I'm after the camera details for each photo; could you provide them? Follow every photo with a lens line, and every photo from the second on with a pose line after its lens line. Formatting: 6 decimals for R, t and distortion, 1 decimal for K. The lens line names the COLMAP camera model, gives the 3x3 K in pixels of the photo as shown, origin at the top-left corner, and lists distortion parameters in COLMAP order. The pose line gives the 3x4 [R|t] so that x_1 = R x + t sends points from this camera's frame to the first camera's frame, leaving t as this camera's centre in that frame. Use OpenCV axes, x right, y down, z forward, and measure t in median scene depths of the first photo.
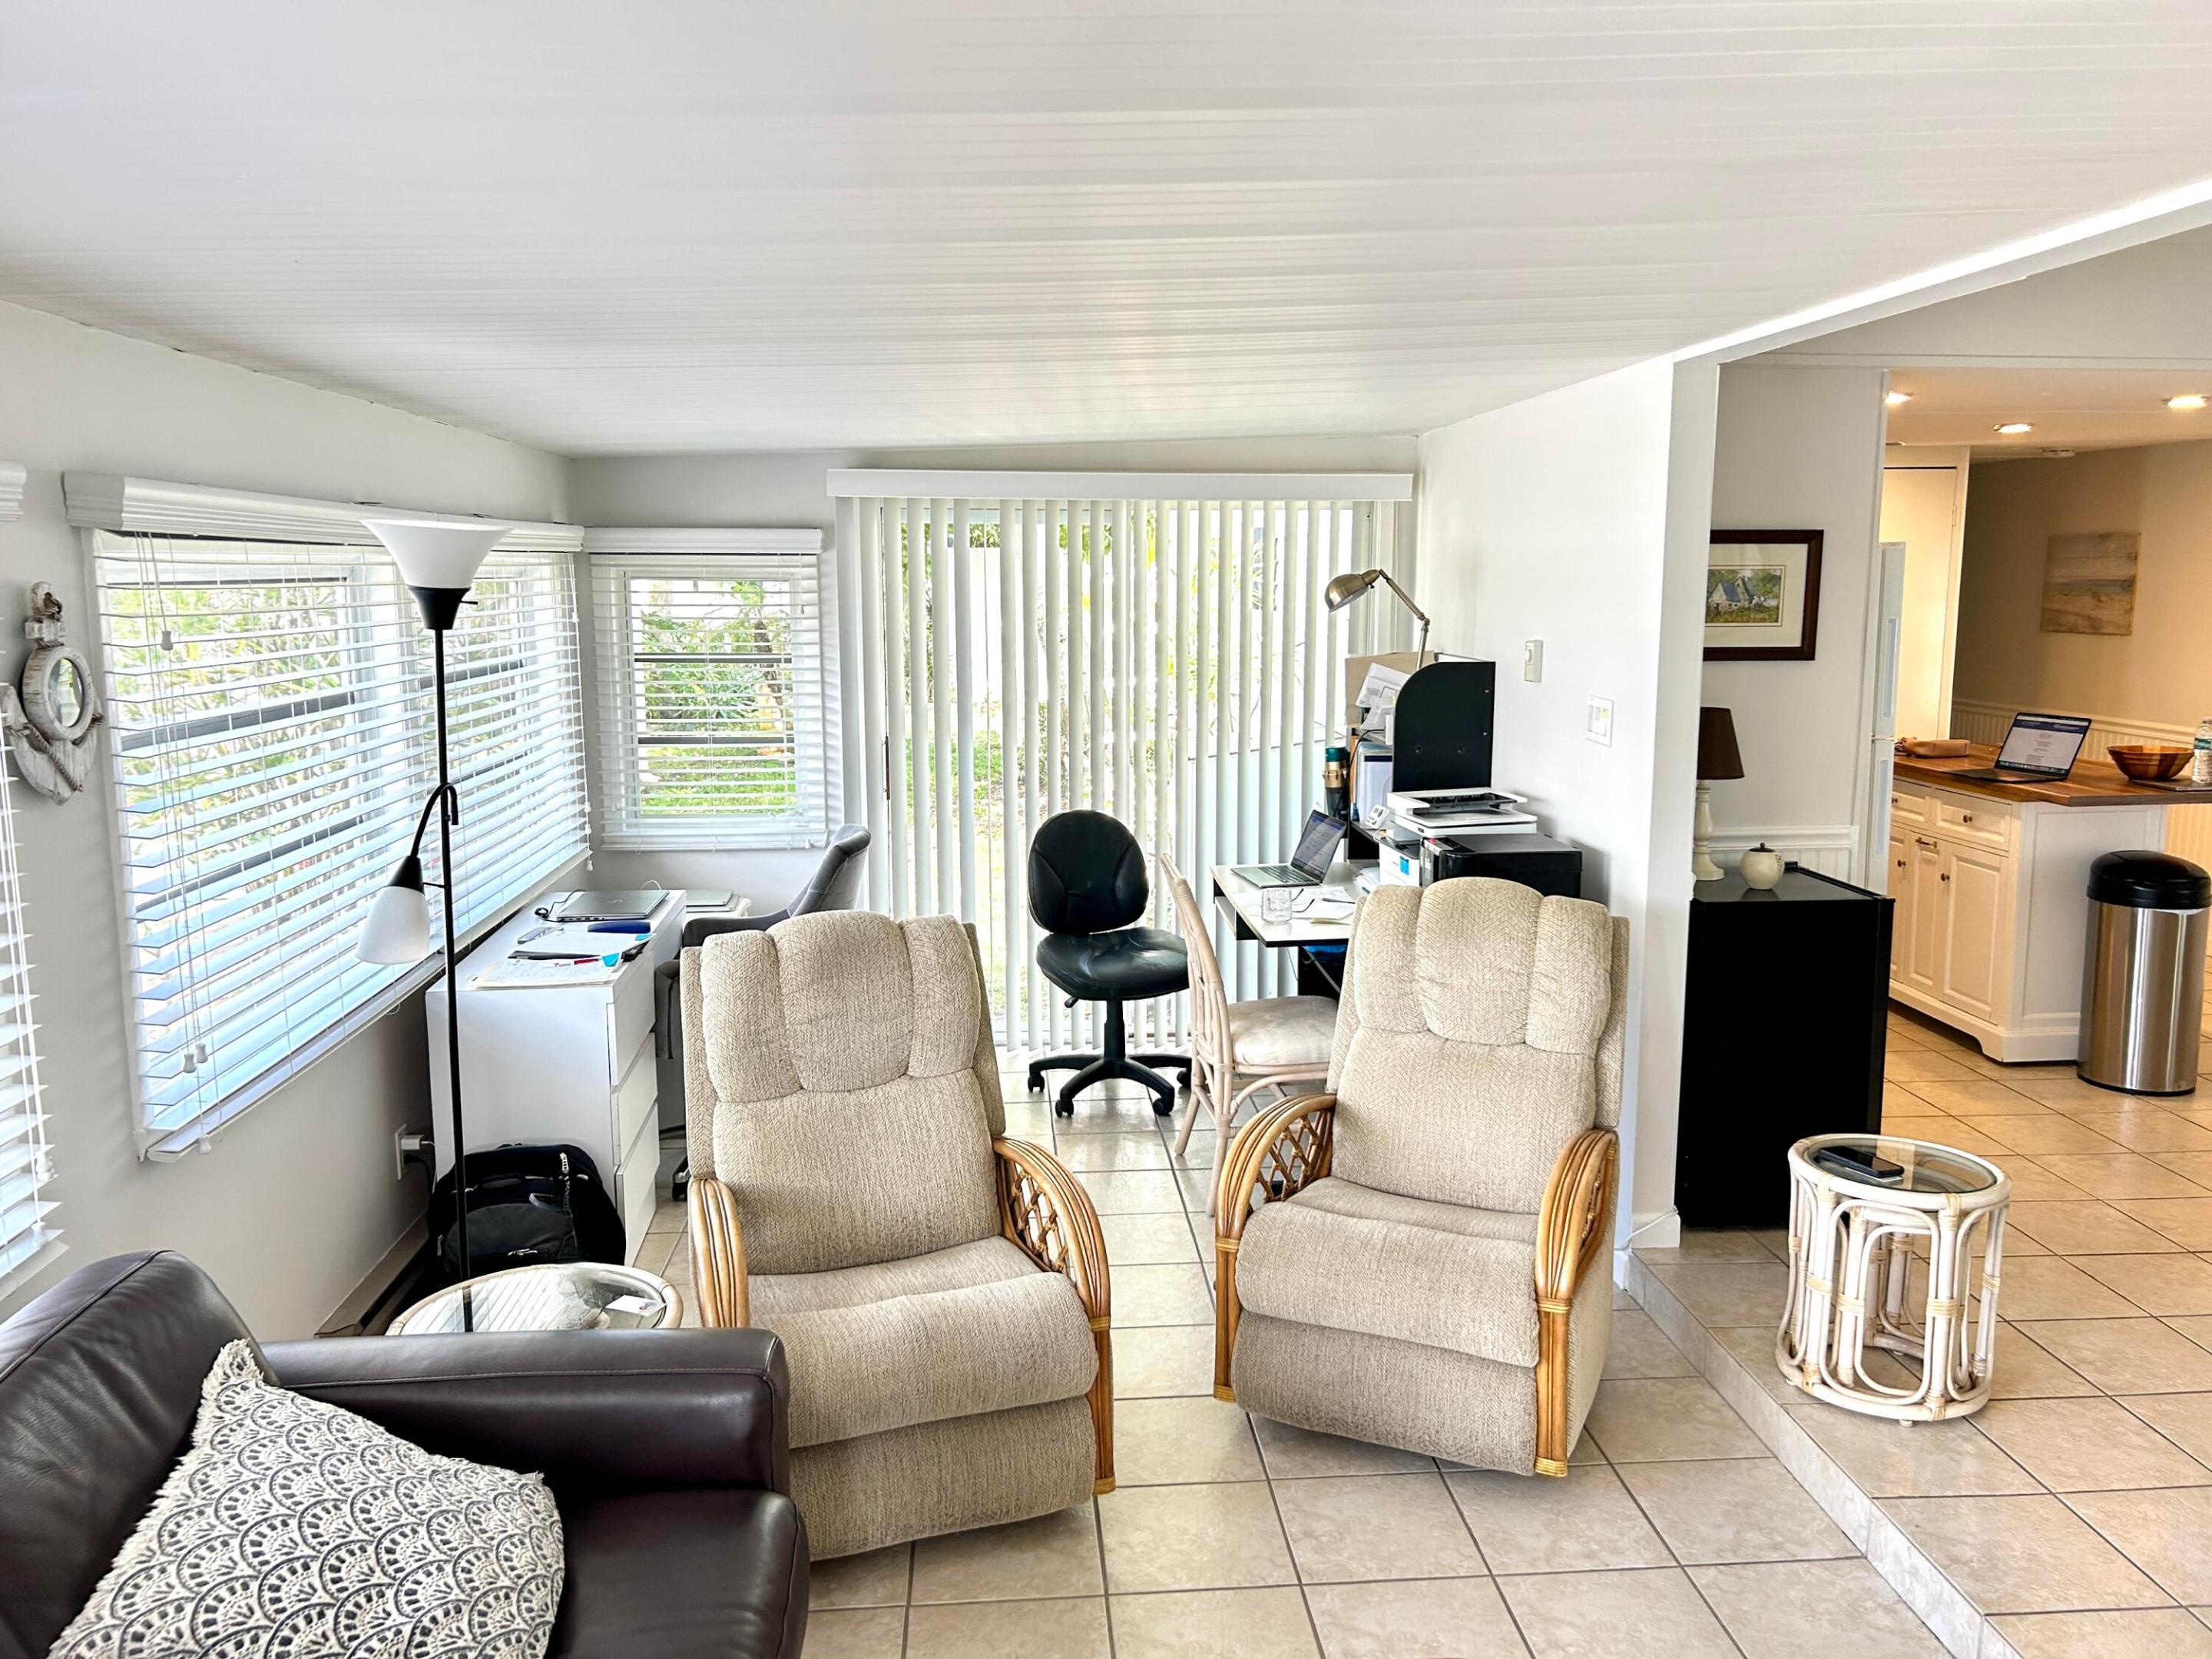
lens RADIAL K [[1652.5, 0, 1121.5], [0, 1652.5, 812.7], [0, 0, 1]] dist [0.056943, -0.066462]
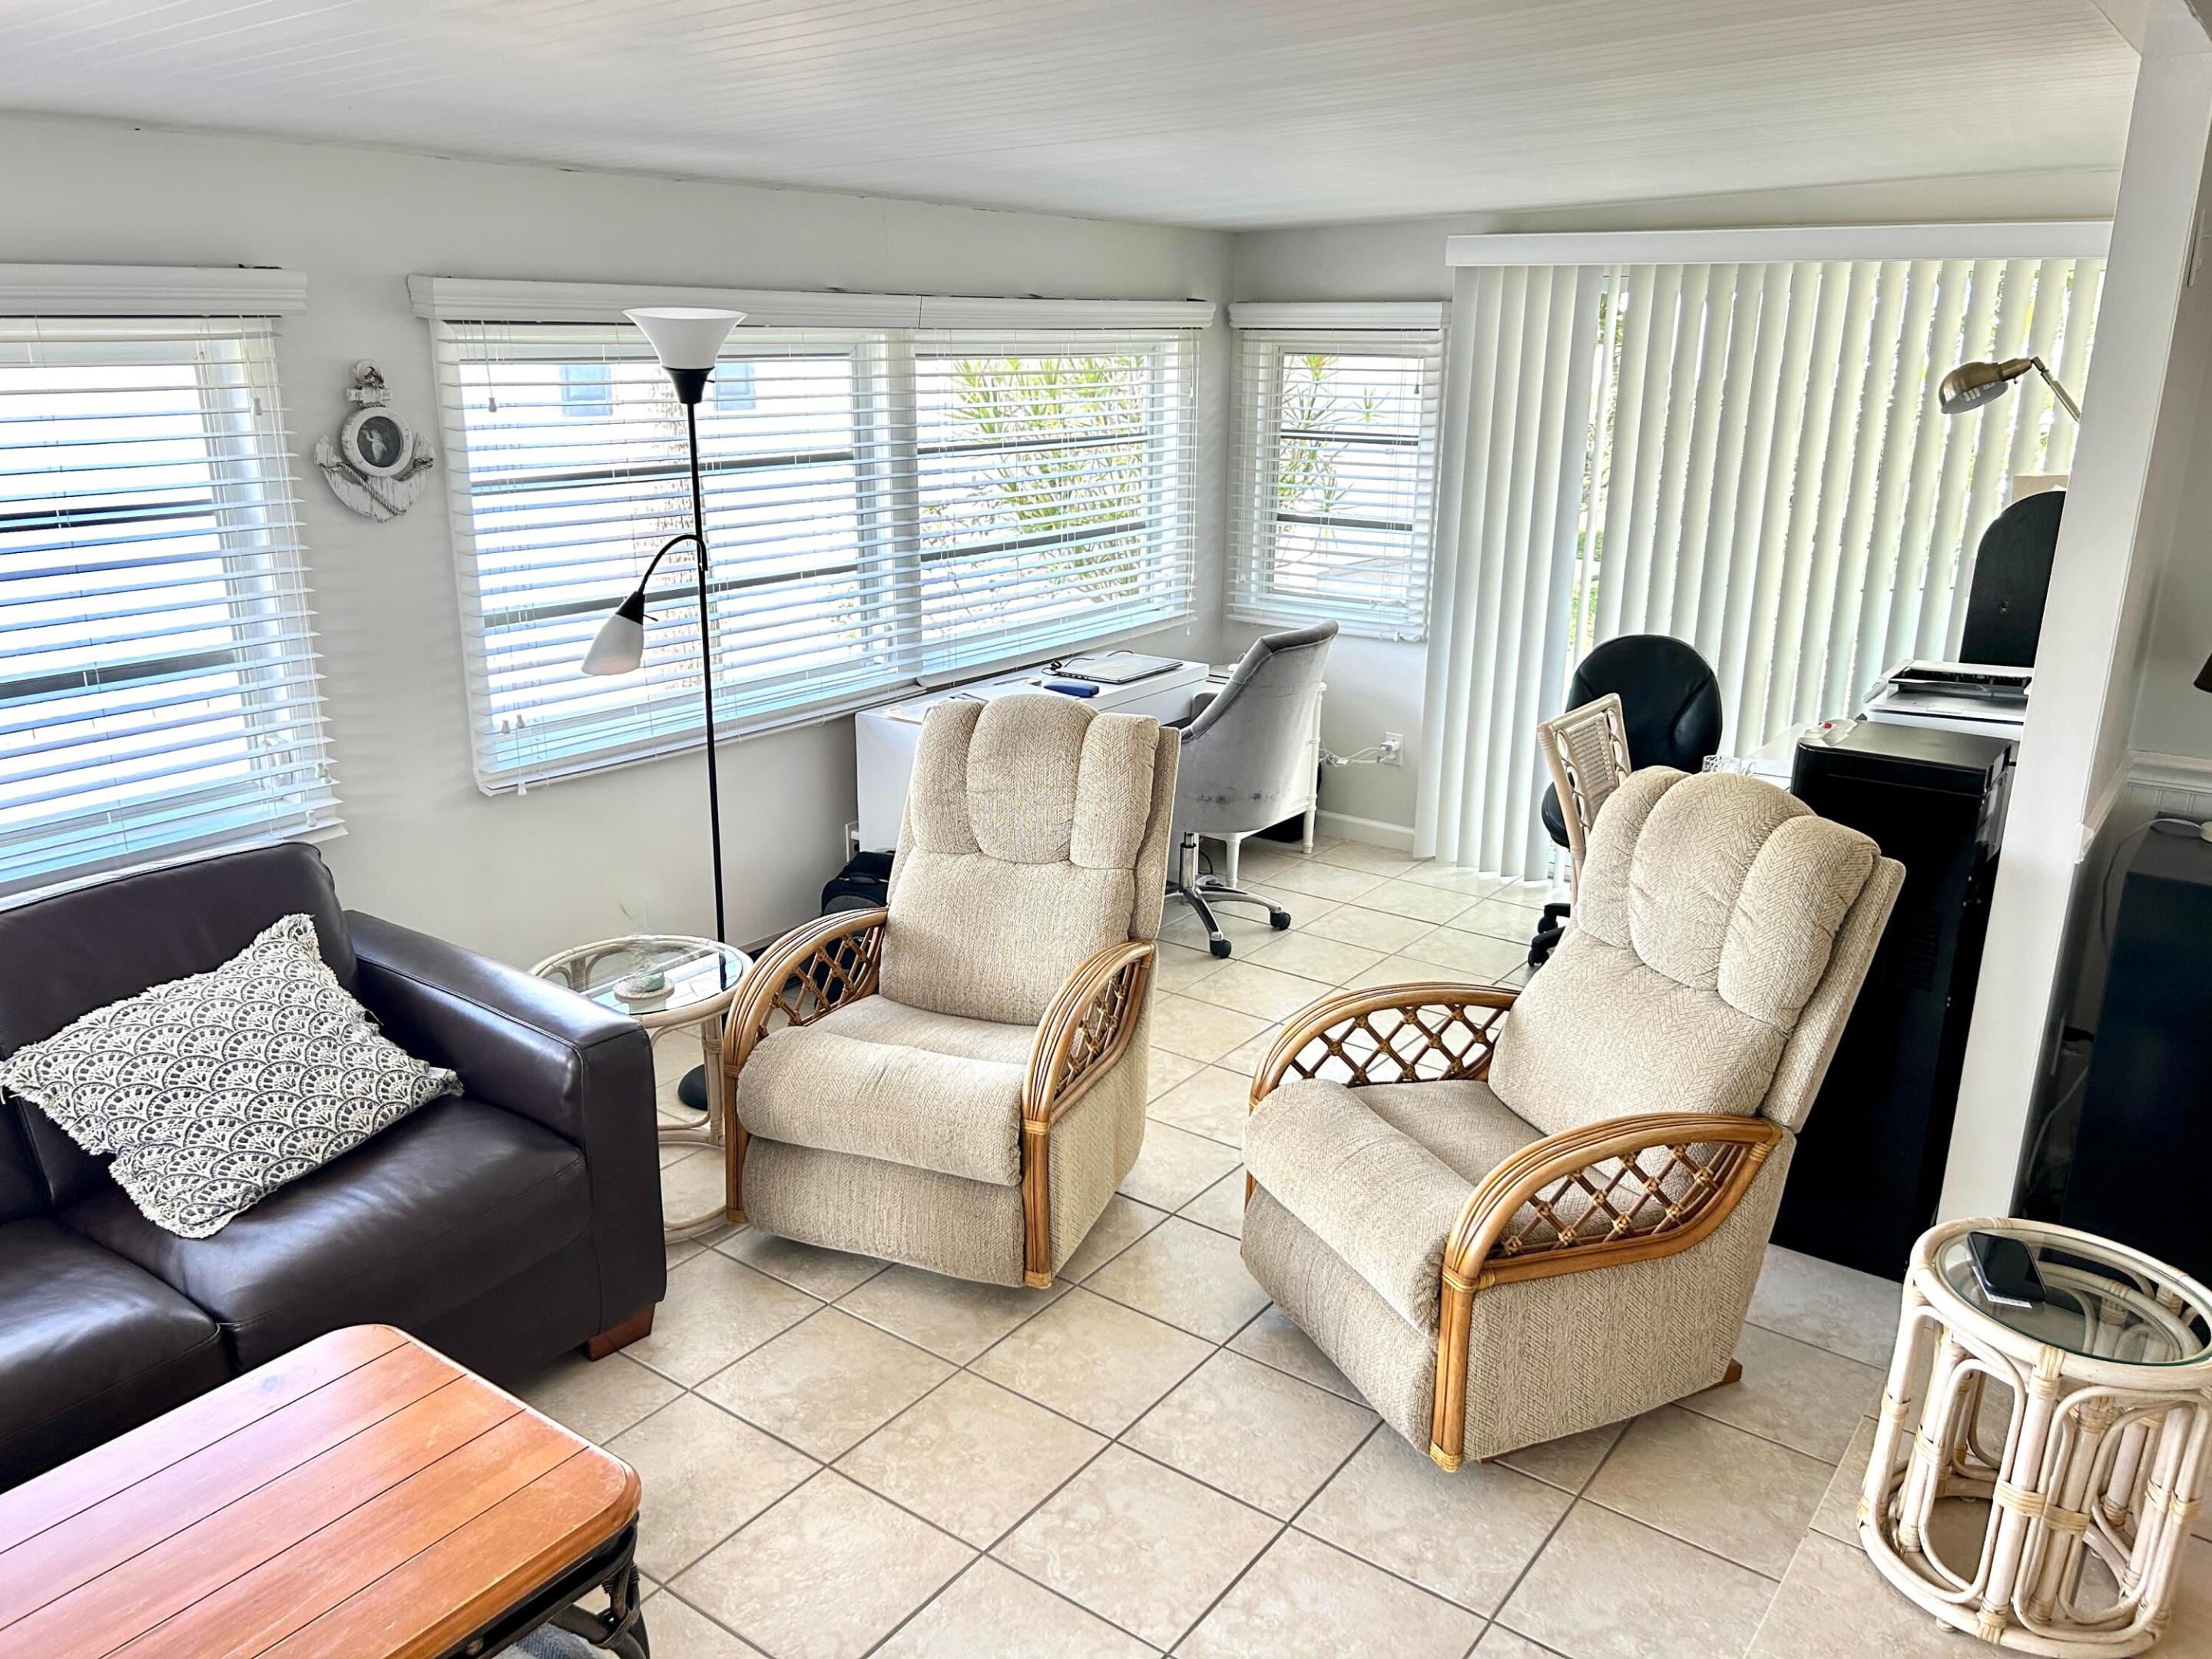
lens RADIAL K [[1652.5, 0, 1104.8], [0, 1652.5, 821.4], [0, 0, 1]] dist [0.056943, -0.066462]
pose [[0.752812, 0.195098, -0.628657, 0.533231], [-0.104375, 0.978363, 0.178638, -0.052814], [0.649907, -0.068865, 0.756887, 0.234843]]
